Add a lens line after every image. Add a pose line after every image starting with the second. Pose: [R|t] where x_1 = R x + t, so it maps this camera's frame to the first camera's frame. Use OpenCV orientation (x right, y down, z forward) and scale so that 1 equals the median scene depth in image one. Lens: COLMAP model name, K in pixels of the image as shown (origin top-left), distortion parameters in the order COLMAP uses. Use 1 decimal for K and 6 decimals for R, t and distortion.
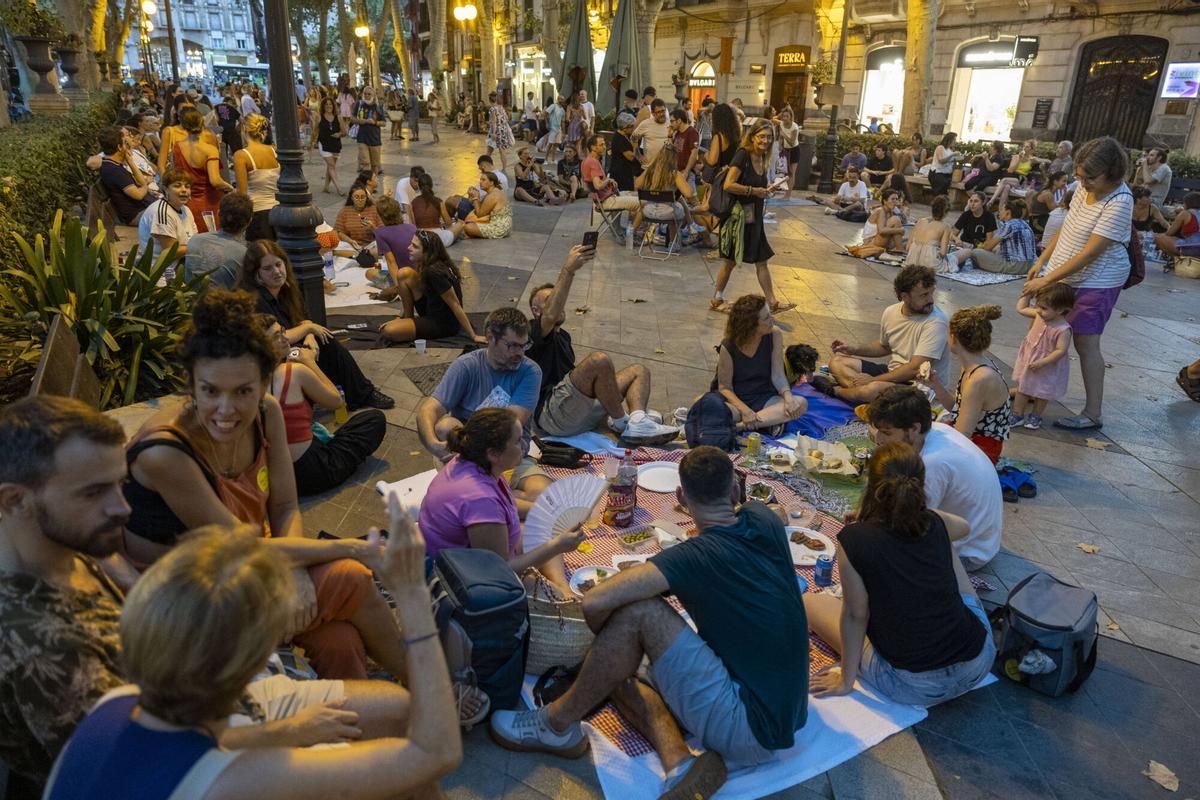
lens RADIAL K [[803.1, 0, 597.0], [0, 803.1, 404.5], [0, 0, 1]] dist [-0.005567, 0.011575]
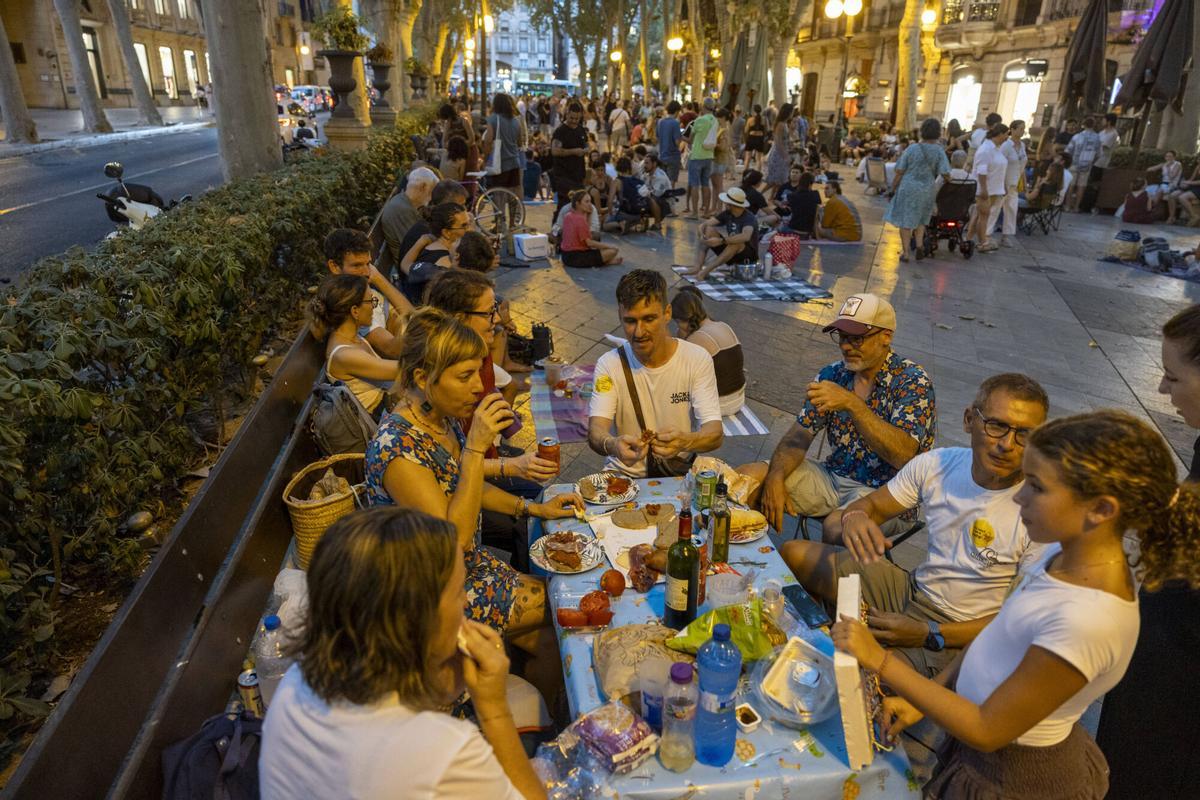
lens RADIAL K [[803.1, 0, 593.5], [0, 803.1, 405.8], [0, 0, 1]] dist [-0.005567, 0.011575]
pose [[0.944688, 0.117333, -0.306263, 0.854112], [-0.121569, 0.992569, 0.005276, 0.589049], [0.304606, 0.032248, 0.951932, -1.427870]]
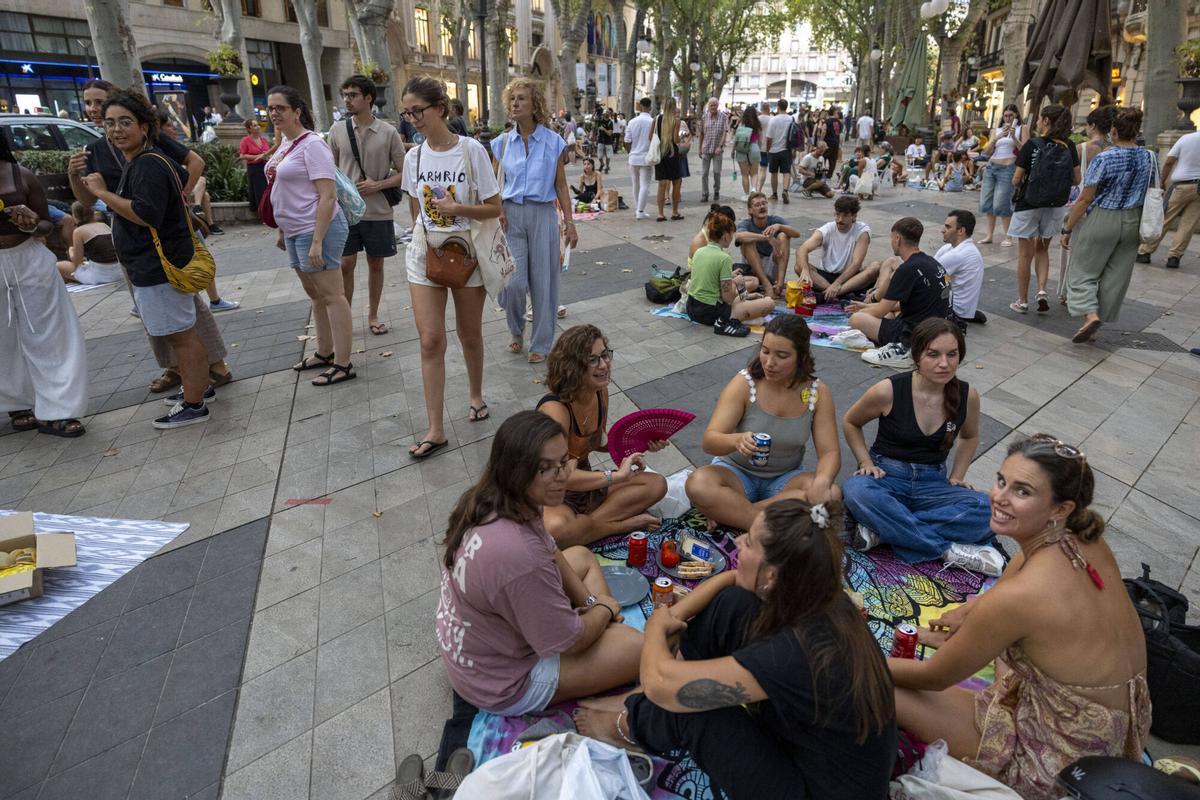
lens RADIAL K [[803.1, 0, 592.5], [0, 803.1, 404.1], [0, 0, 1]] dist [-0.005567, 0.011575]
pose [[0.744354, 0.199444, -0.637306, 1.971090], [-0.222416, 0.973912, 0.045009, 0.546710], [0.629657, 0.108244, 0.769296, -1.157887]]
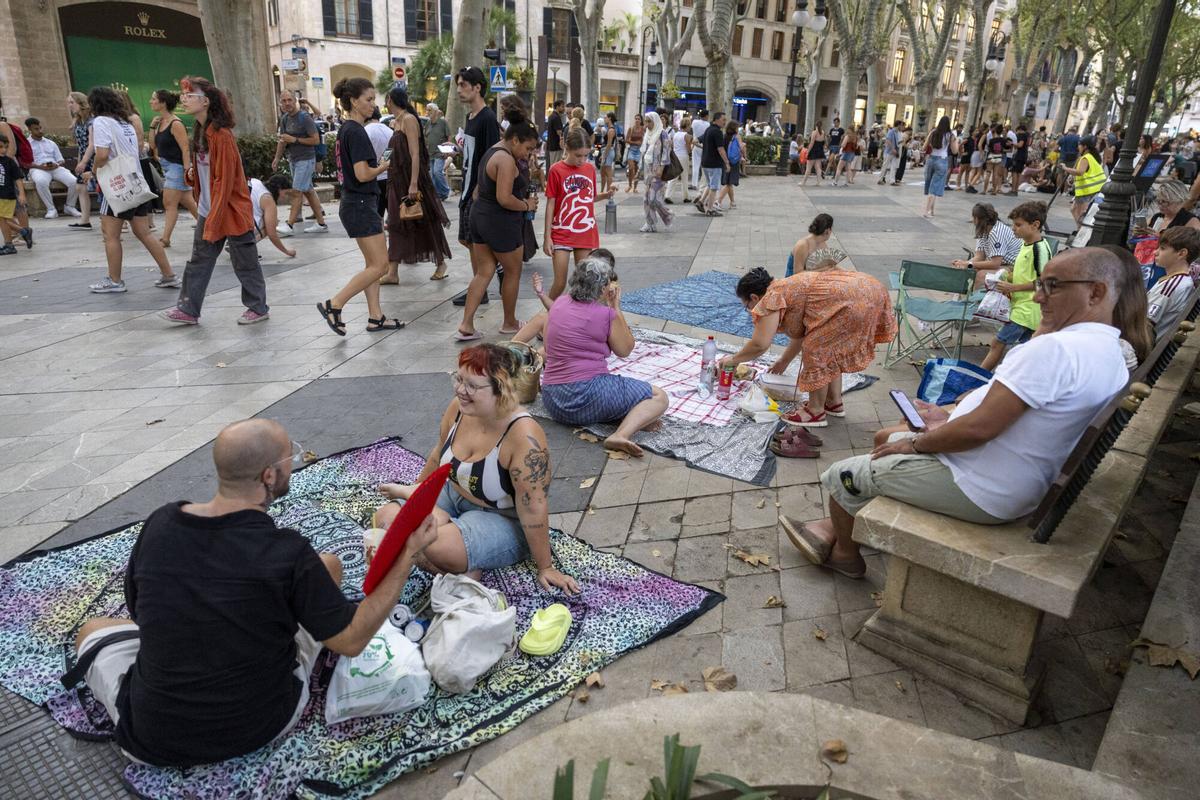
lens RADIAL K [[803.1, 0, 588.8], [0, 803.1, 405.0], [0, 0, 1]] dist [-0.005567, 0.011575]
pose [[0.359383, 0.299081, -0.883965, 4.137457], [-0.362801, 0.917512, 0.162932, 1.522422], [0.859779, 0.262148, 0.438245, -3.479767]]
